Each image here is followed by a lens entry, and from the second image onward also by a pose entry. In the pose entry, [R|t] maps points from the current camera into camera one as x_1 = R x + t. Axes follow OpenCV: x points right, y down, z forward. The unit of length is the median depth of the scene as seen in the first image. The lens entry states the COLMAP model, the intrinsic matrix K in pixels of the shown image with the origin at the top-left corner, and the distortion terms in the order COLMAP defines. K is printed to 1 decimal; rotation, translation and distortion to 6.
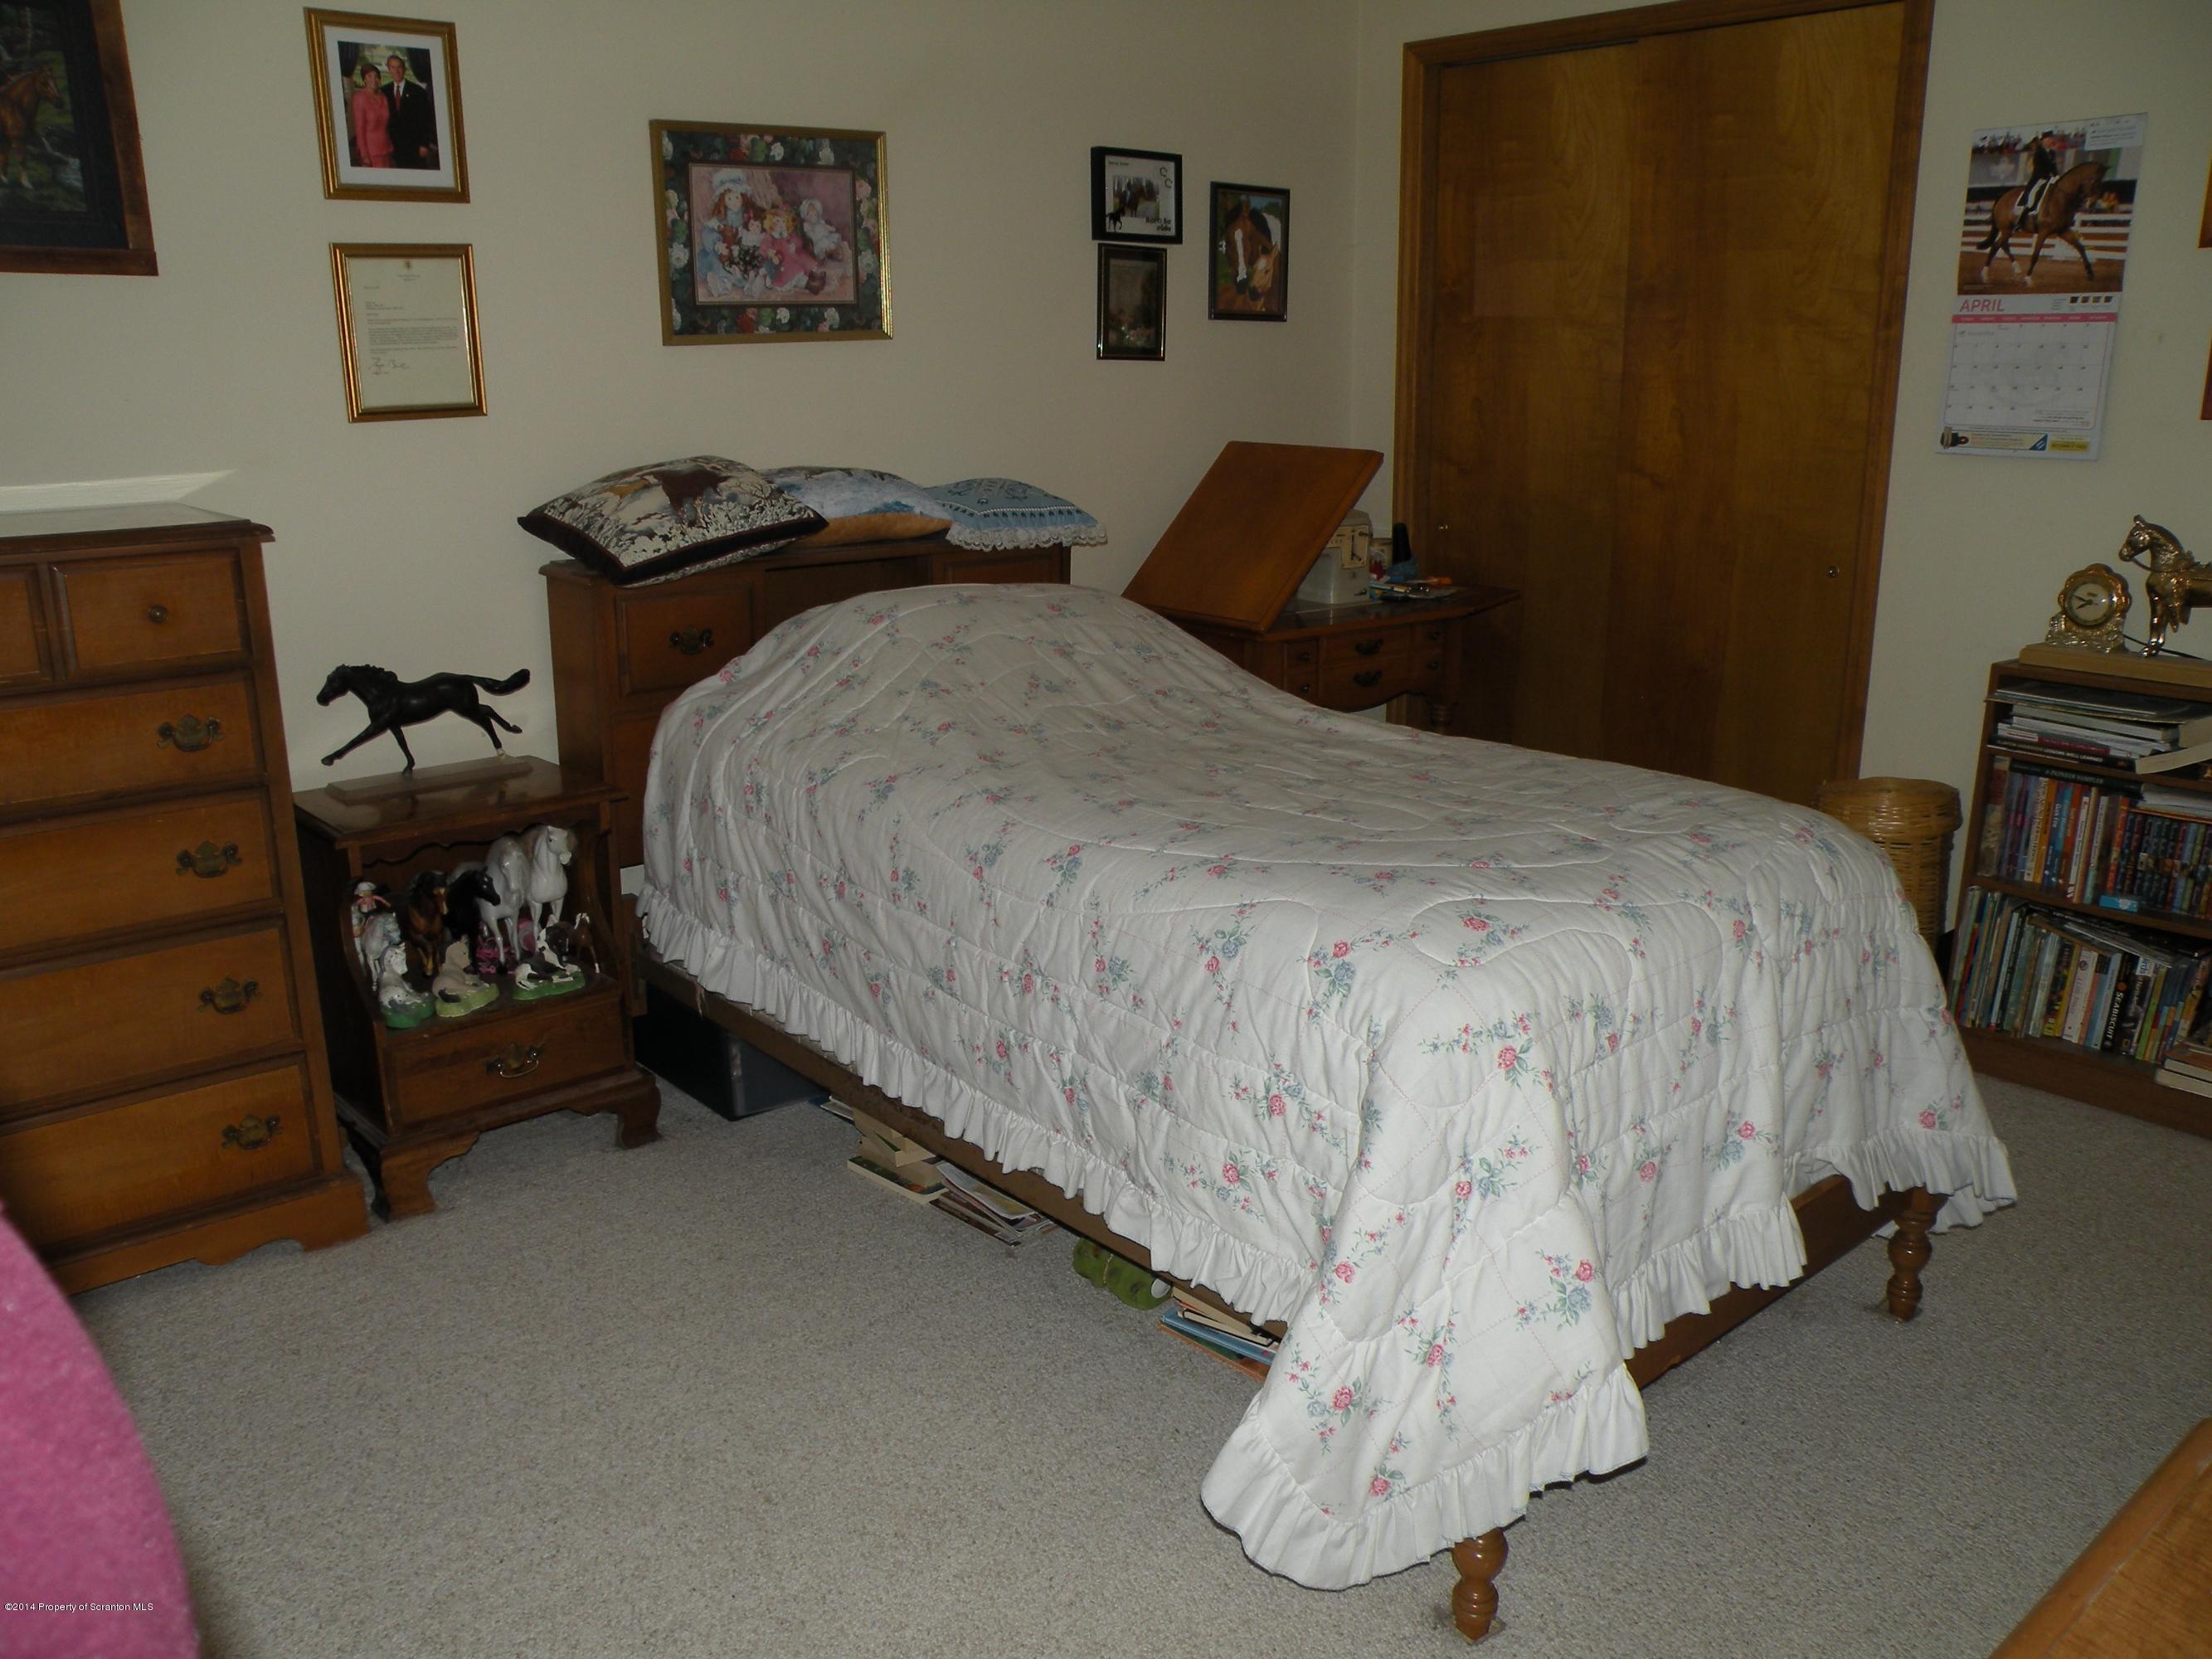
lens RADIAL K [[1772.3, 0, 1121.4], [0, 1772.3, 835.1], [0, 0, 1]] dist [-0.160442, 0.139831]
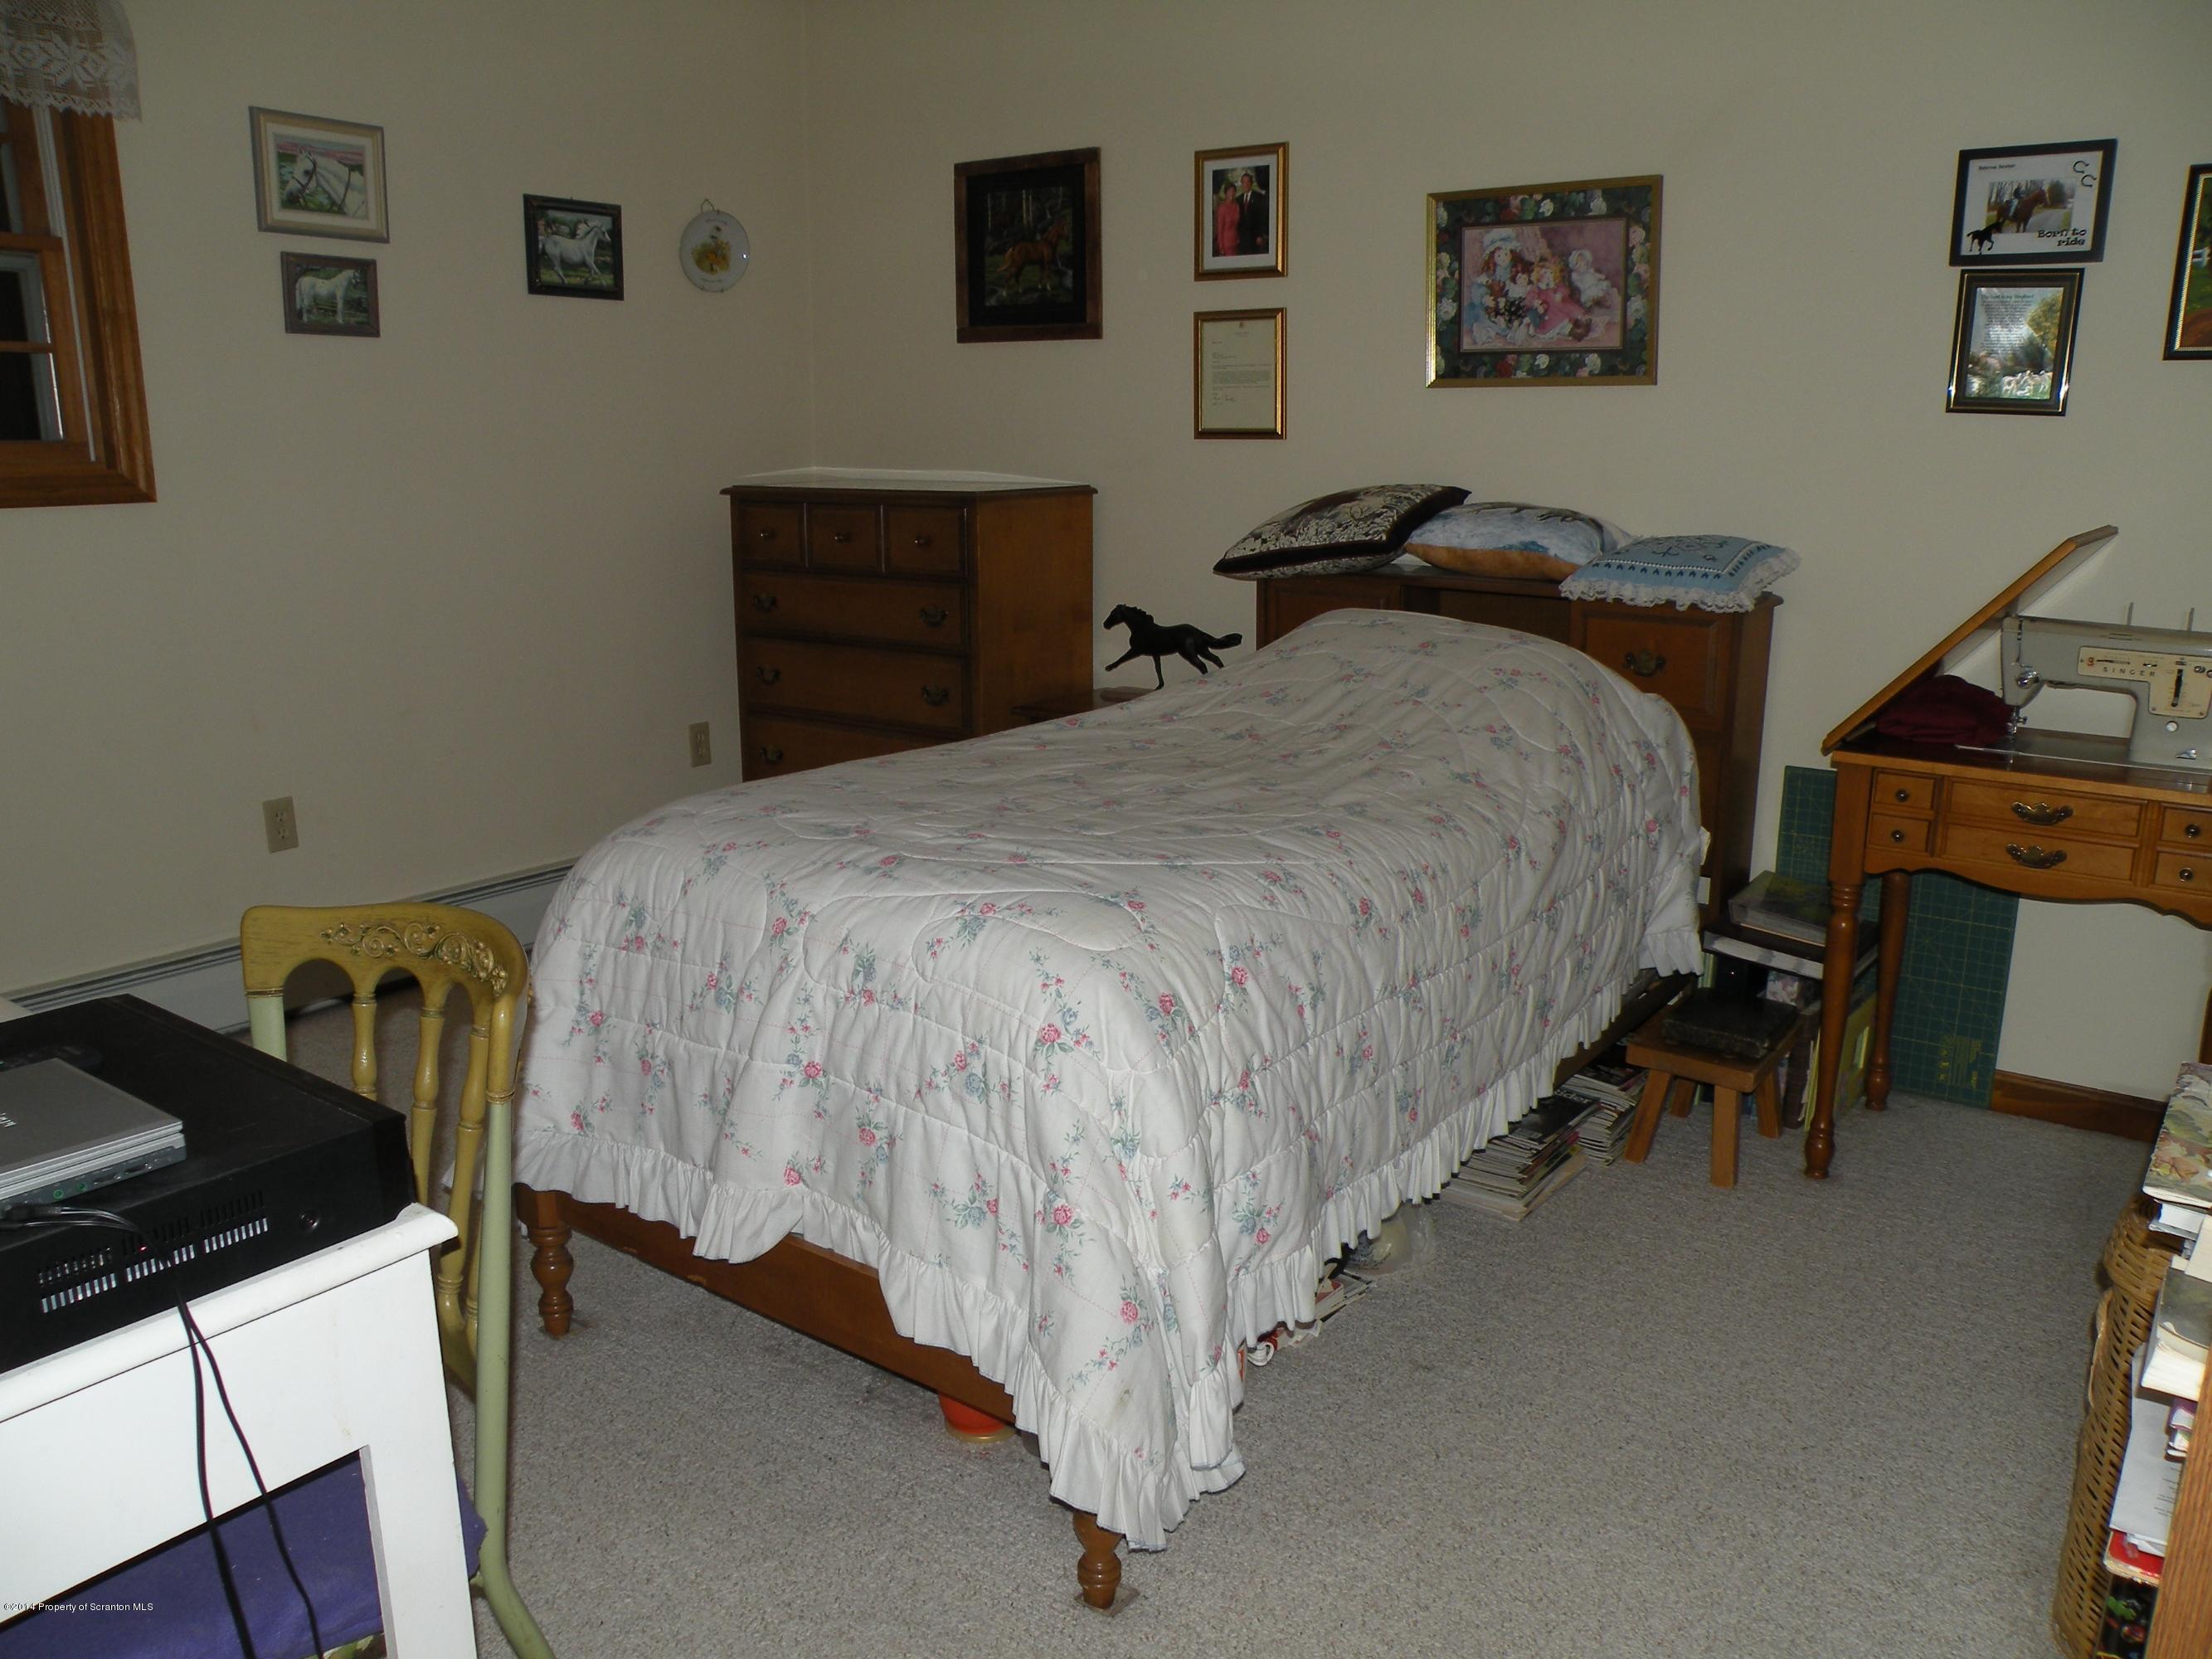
lens RADIAL K [[1772.3, 0, 1094.5], [0, 1772.3, 844.3], [0, 0, 1]] dist [-0.160442, 0.139831]
pose [[0.216009, 0.235311, -0.947612, 0.842380], [-0.256975, 0.950010, 0.177328, -0.139806], [0.941968, 0.205208, 0.265680, 0.535208]]
